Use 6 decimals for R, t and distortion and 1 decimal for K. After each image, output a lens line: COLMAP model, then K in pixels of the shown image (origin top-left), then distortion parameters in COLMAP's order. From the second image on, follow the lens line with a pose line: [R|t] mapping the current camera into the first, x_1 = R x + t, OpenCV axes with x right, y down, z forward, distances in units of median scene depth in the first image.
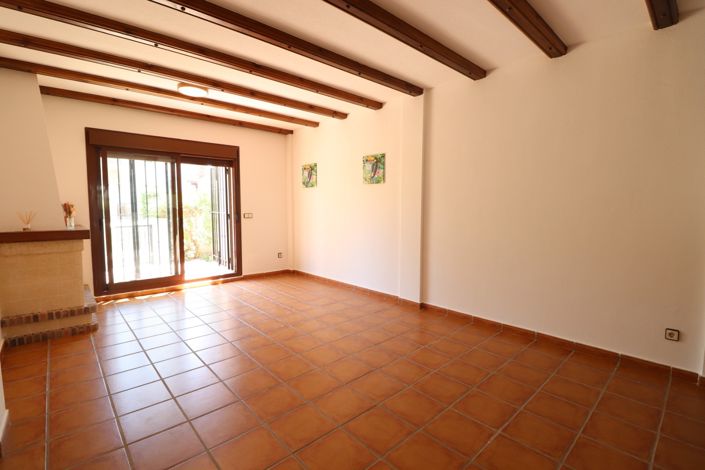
lens RADIAL K [[325.4, 0, 350.9], [0, 325.4, 235.9], [0, 0, 1]] dist [-0.008702, -0.007628]
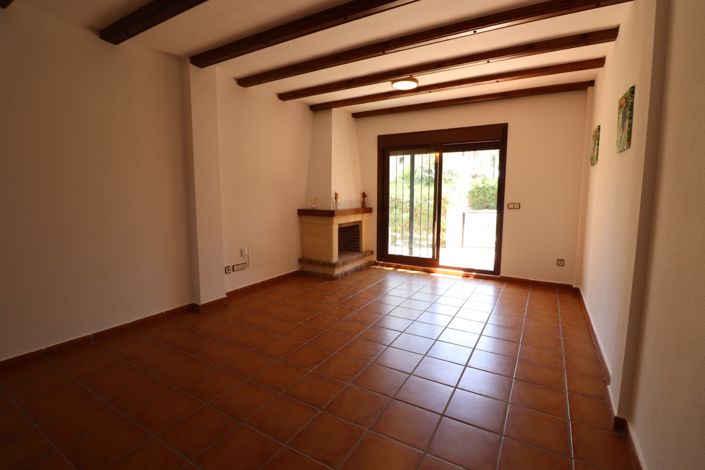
lens RADIAL K [[325.4, 0, 353.2], [0, 325.4, 234.3], [0, 0, 1]] dist [-0.008702, -0.007628]
pose [[0.292314, 0.118166, -0.948994, 0.409082], [-0.087350, 0.991488, 0.096551, -0.041198], [0.952325, 0.054671, 0.300147, 0.431536]]
